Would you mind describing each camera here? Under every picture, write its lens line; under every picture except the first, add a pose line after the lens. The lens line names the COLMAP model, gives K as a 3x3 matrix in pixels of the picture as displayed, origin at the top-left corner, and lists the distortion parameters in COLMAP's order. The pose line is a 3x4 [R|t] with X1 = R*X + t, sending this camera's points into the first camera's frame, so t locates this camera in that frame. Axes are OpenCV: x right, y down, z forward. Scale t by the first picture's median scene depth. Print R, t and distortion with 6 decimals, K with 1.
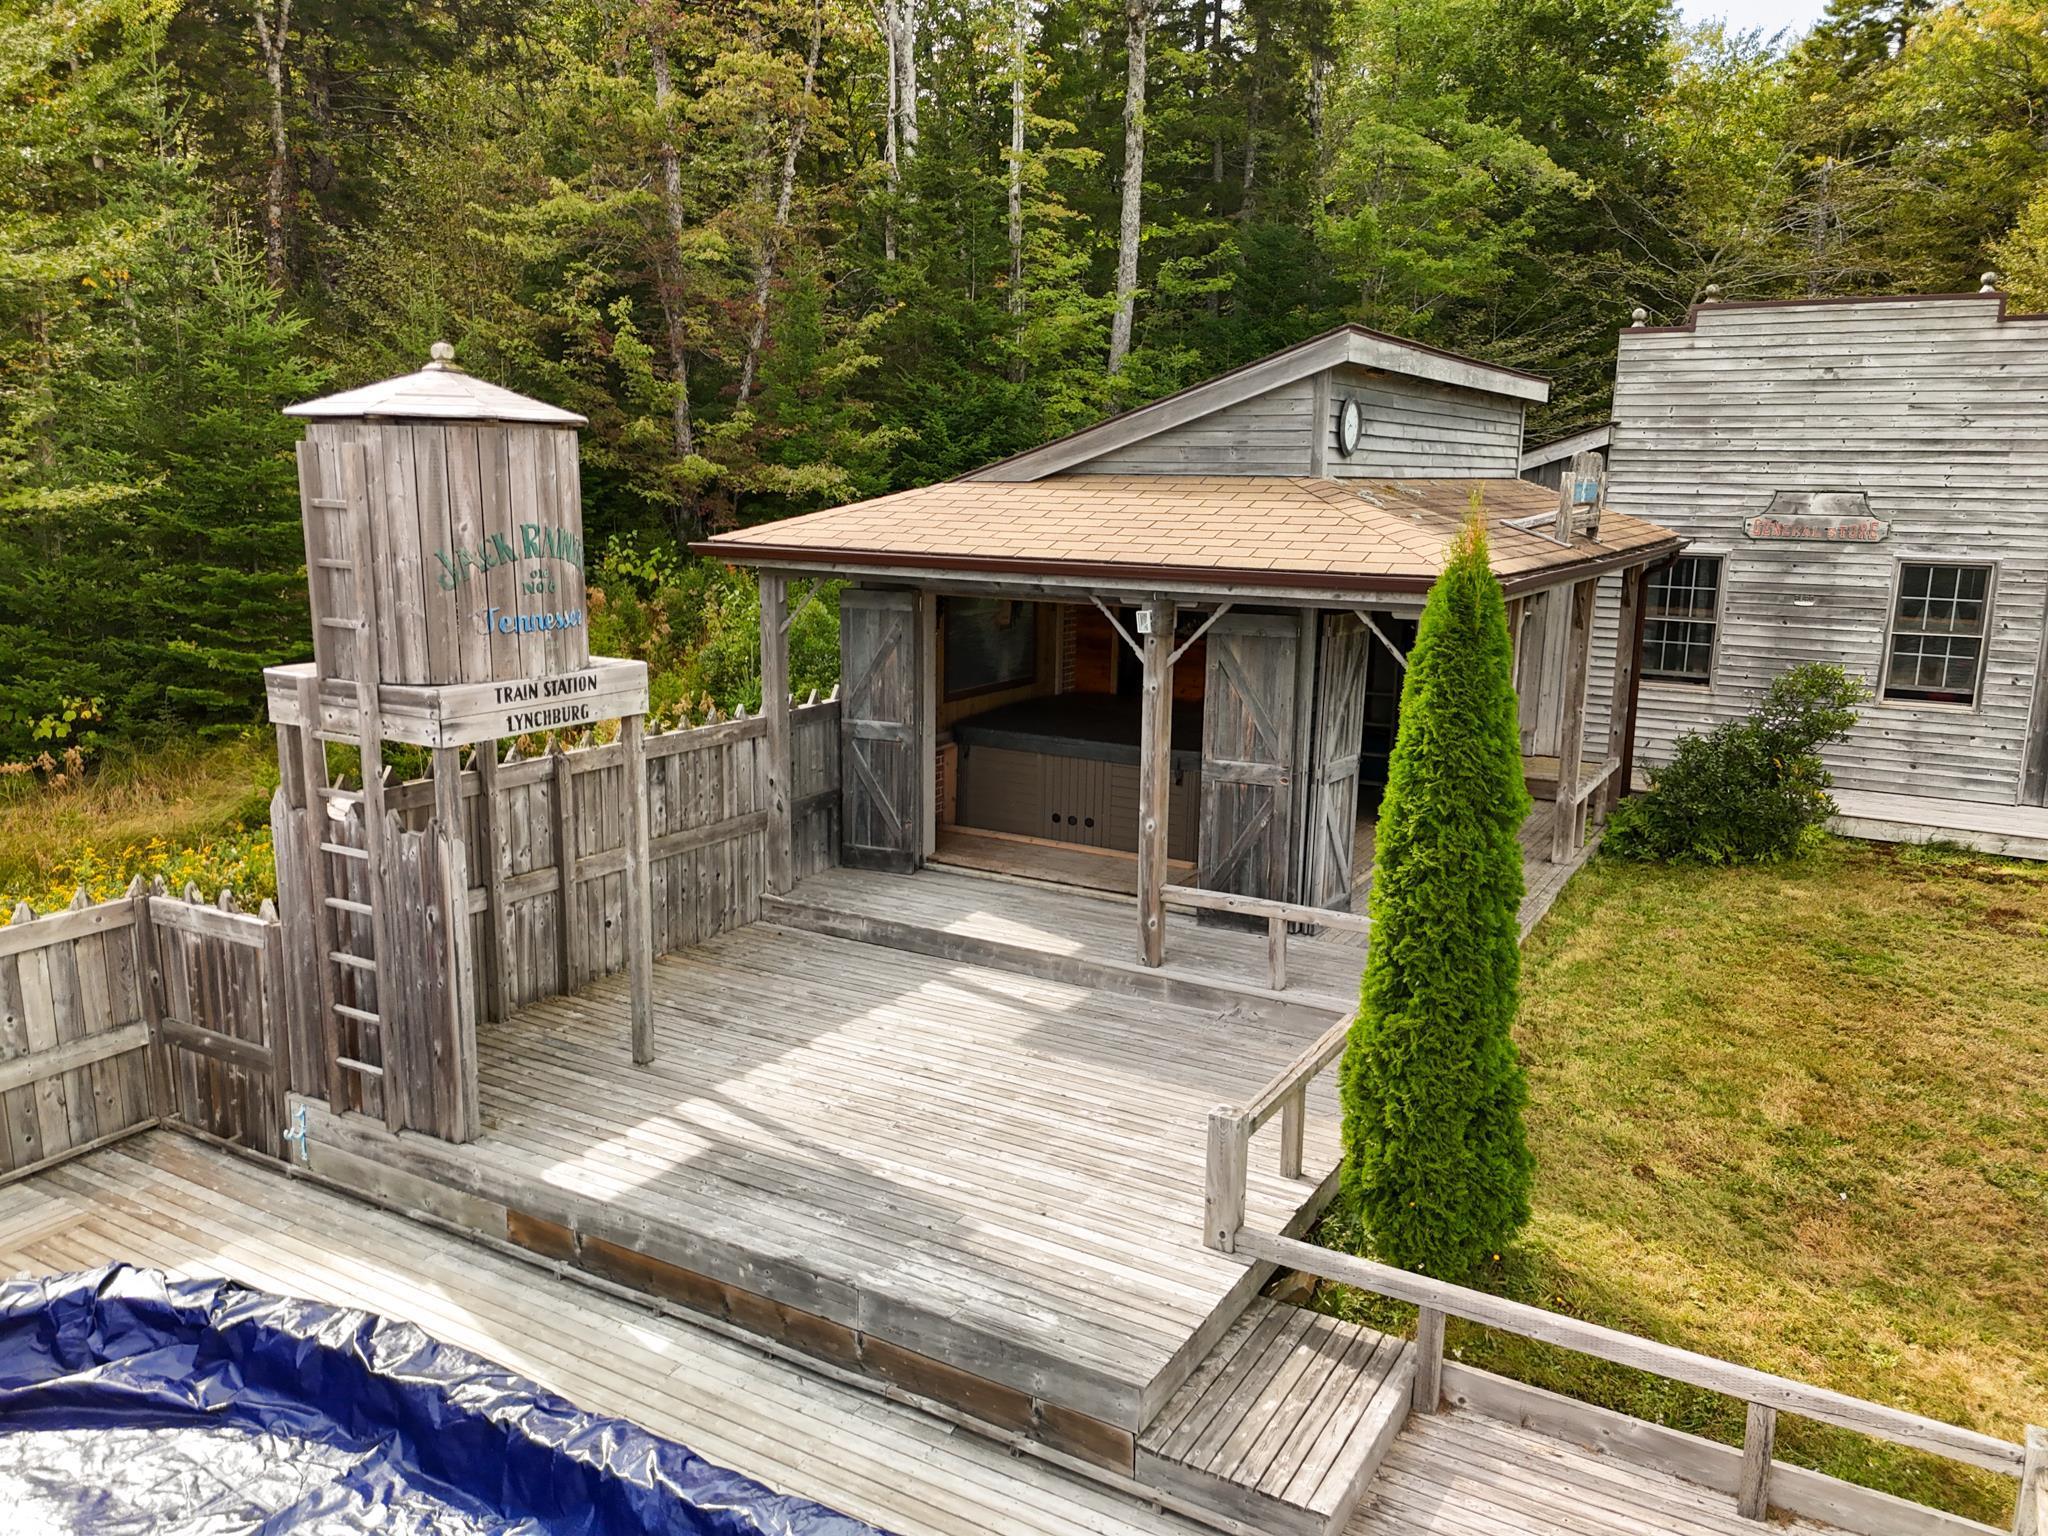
lens RADIAL K [[1524.7, 0, 1027.6], [0, 1524.7, 745.3], [0, 0, 1]] dist [0.079144, -0.066401]
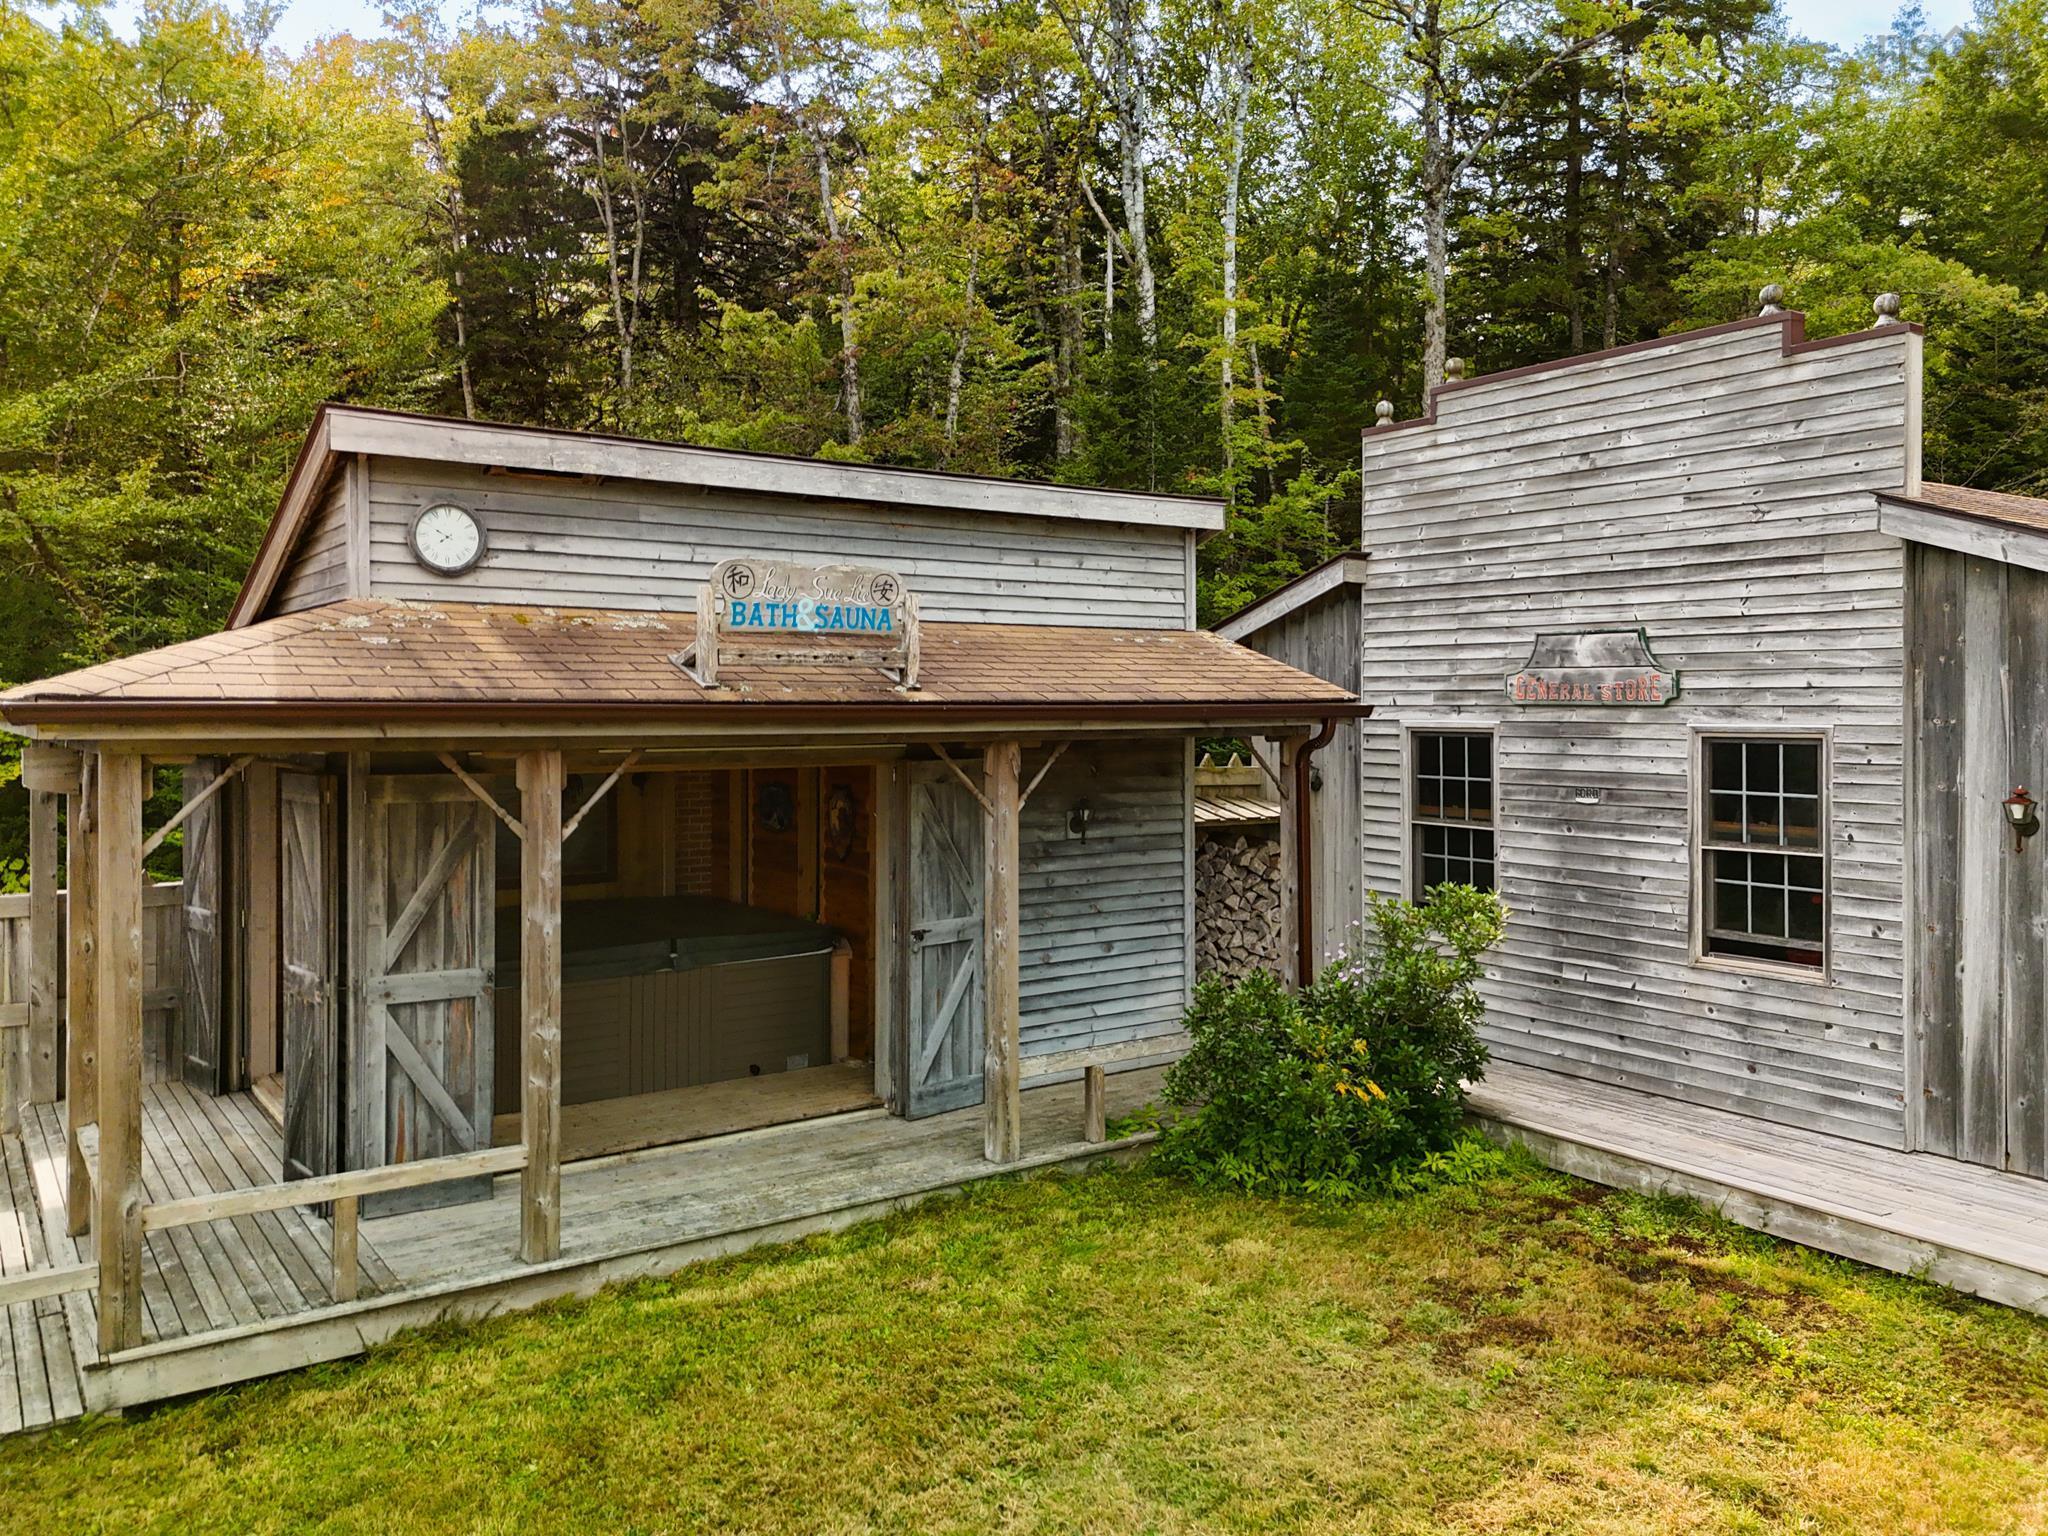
lens RADIAL K [[1566.1, 0, 1027.9], [0, 1566.1, 694.0], [0, 0, 1]] dist [0.060585, 0.001317]
pose [[0.908094, -0.020603, -0.418259, 0.578875], [-0.058361, 0.982815, -0.175122, -0.004937], [0.414680, 0.183438, 0.891286, 0.302701]]
